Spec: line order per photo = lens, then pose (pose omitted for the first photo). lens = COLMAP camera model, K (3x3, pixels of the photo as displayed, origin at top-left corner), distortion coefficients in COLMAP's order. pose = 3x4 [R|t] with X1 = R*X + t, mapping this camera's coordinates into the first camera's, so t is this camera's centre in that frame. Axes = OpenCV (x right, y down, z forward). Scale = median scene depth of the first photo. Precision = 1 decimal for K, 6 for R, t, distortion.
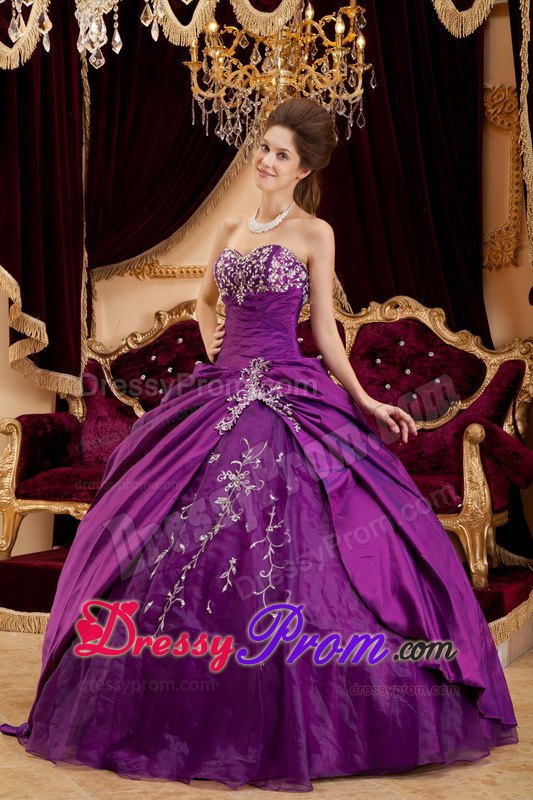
lens RADIAL K [[1531.4, 0, 272.1], [0, 1531.4, 404.5], [0, 0, 1]] dist [0.421168, 0.000000]
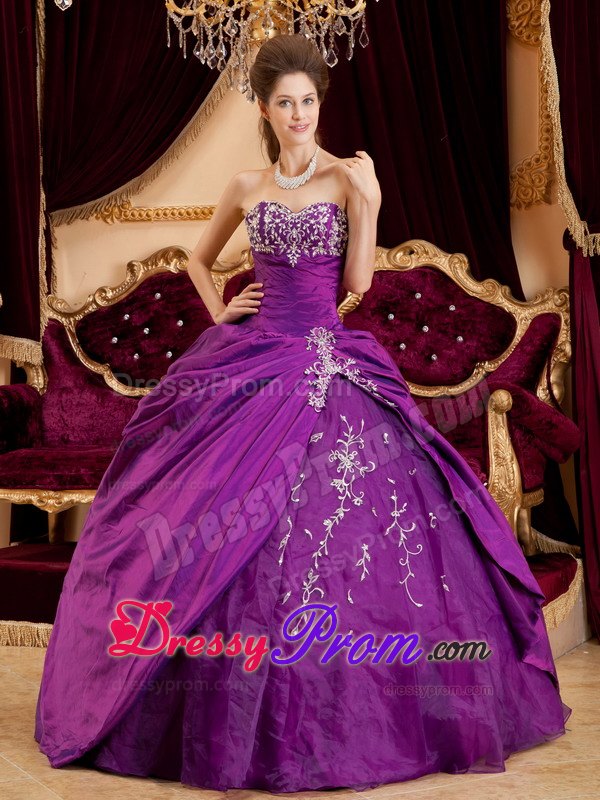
lens RADIAL K [[1996.1, 0, 296.3], [0, 1996.1, 346.1], [0, 0, 1]] dist [0.486263, 0.000000]
pose [[0.999728, -0.019878, 0.012197, 0.002682], [0.019929, 0.999793, -0.004102, -0.008670], [-0.012113, 0.004344, 0.999917, -0.113215]]
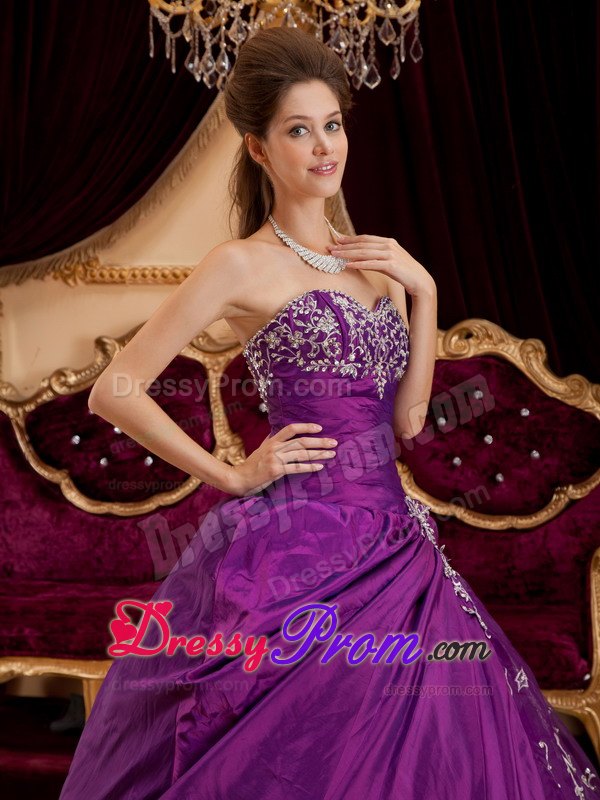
lens RADIAL K [[1996.1, 0, 303.2], [0, 1996.1, 414.9], [0, 0, 1]] dist [0.486263, 0.000000]
pose [[0.999581, -0.005975, 0.028310, -0.013028], [0.005291, 0.999694, 0.024151, -0.052698], [-0.028445, -0.023992, 0.999307, 0.165066]]
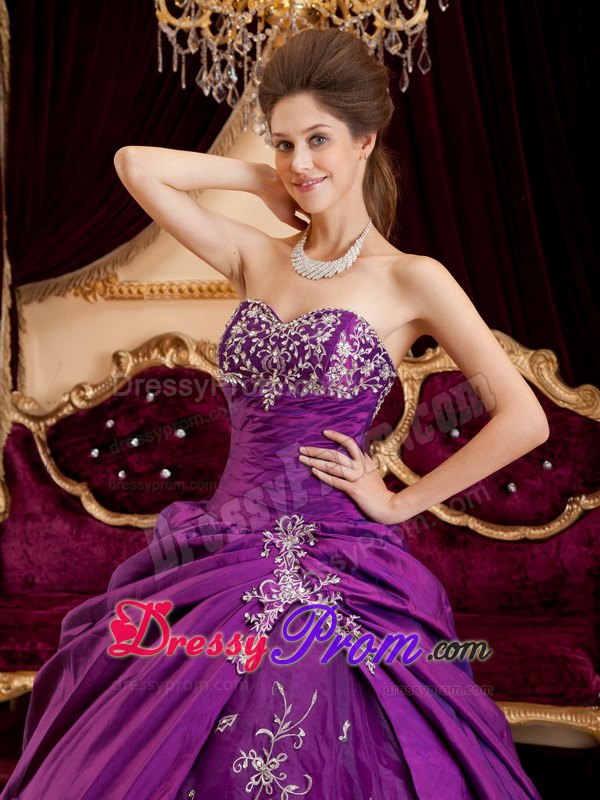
lens RADIAL K [[1783.0, 0, 304.2], [0, 1783.0, 413.4], [0, 0, 1]] dist [0.364789, 0.000000]
pose [[0.999884, -0.013534, 0.007012, 0.000884], [0.013408, 0.999752, 0.017763, -0.051536], [-0.007251, -0.017667, 0.999818, 0.252002]]
